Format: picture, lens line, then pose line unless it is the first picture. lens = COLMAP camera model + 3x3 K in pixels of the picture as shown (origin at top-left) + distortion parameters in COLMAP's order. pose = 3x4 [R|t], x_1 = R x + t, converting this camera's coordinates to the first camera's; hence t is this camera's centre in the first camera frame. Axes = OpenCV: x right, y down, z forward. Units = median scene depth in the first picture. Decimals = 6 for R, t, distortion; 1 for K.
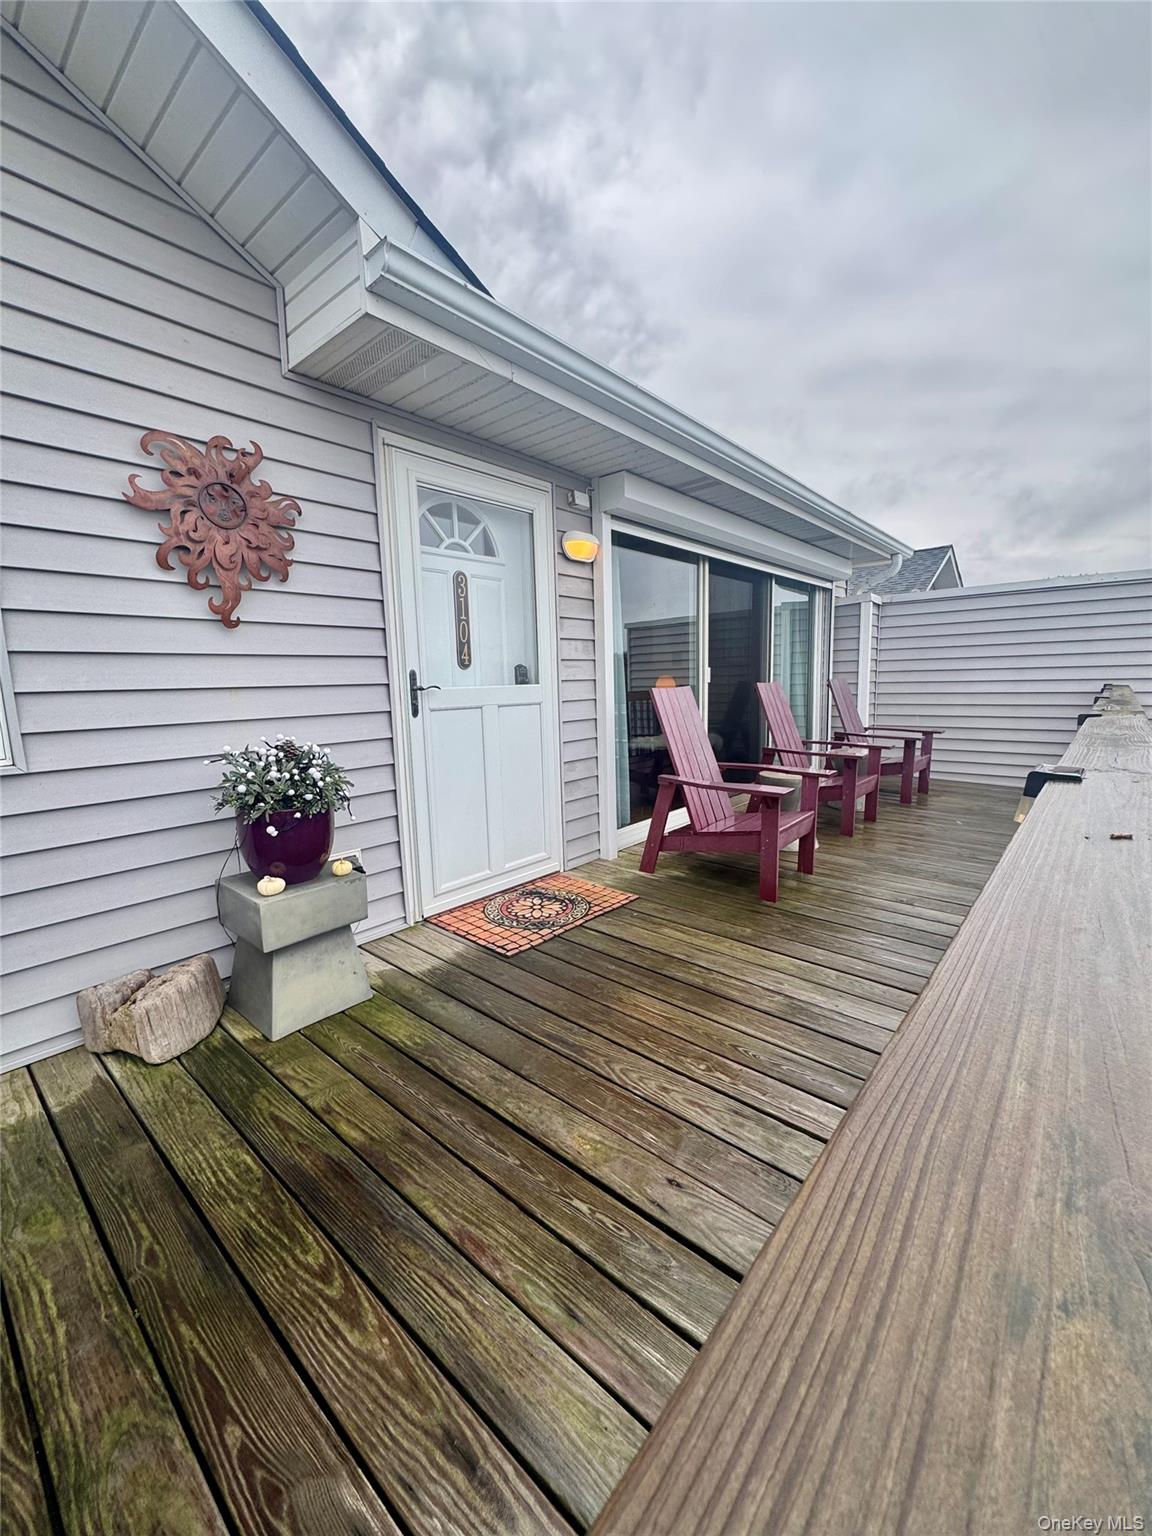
lens RADIAL K [[616.1, 0, 577.0], [0, 616.1, 767.5], [0, 0, 1]] dist [-0.004384, -0.000335]
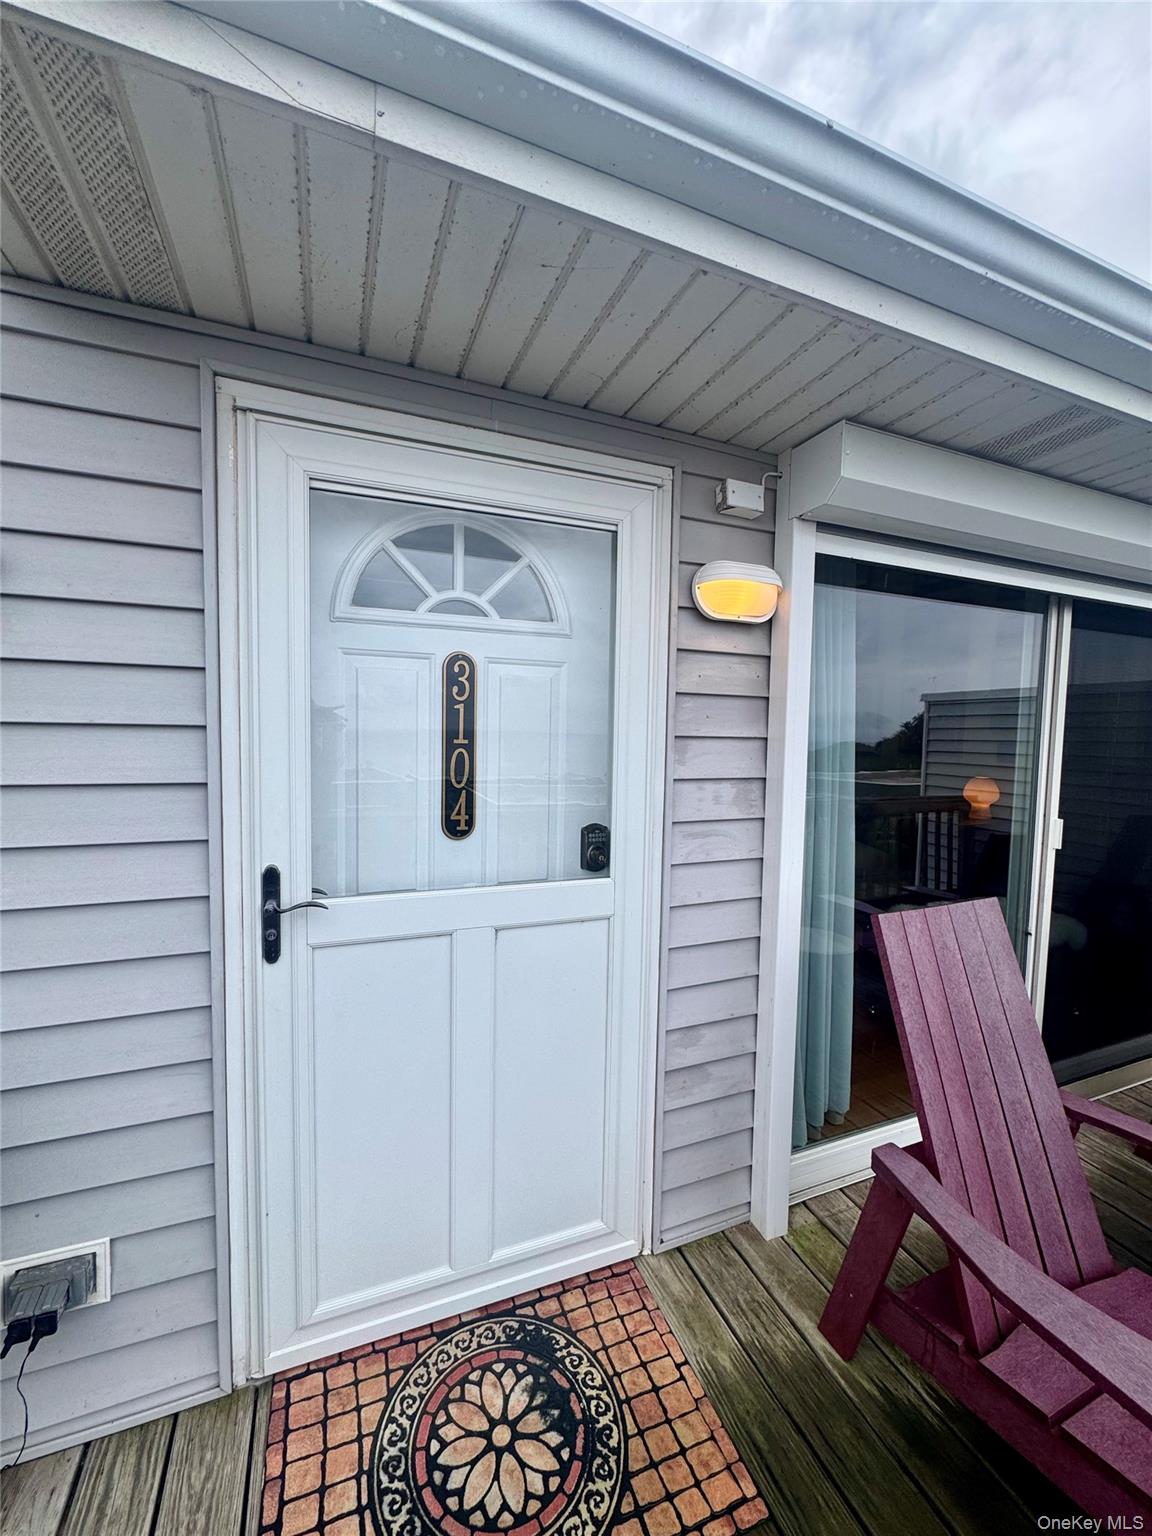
lens RADIAL K [[616.1, 0, 575.1], [0, 616.1, 761.9], [0, 0, 1]] dist [-0.004384, -0.000335]
pose [[0.890292, 0.073087, -0.449488, 0.122886], [-0.108682, 0.992616, -0.053864, -0.195717], [0.442232, 0.096806, 0.891661, 0.550361]]
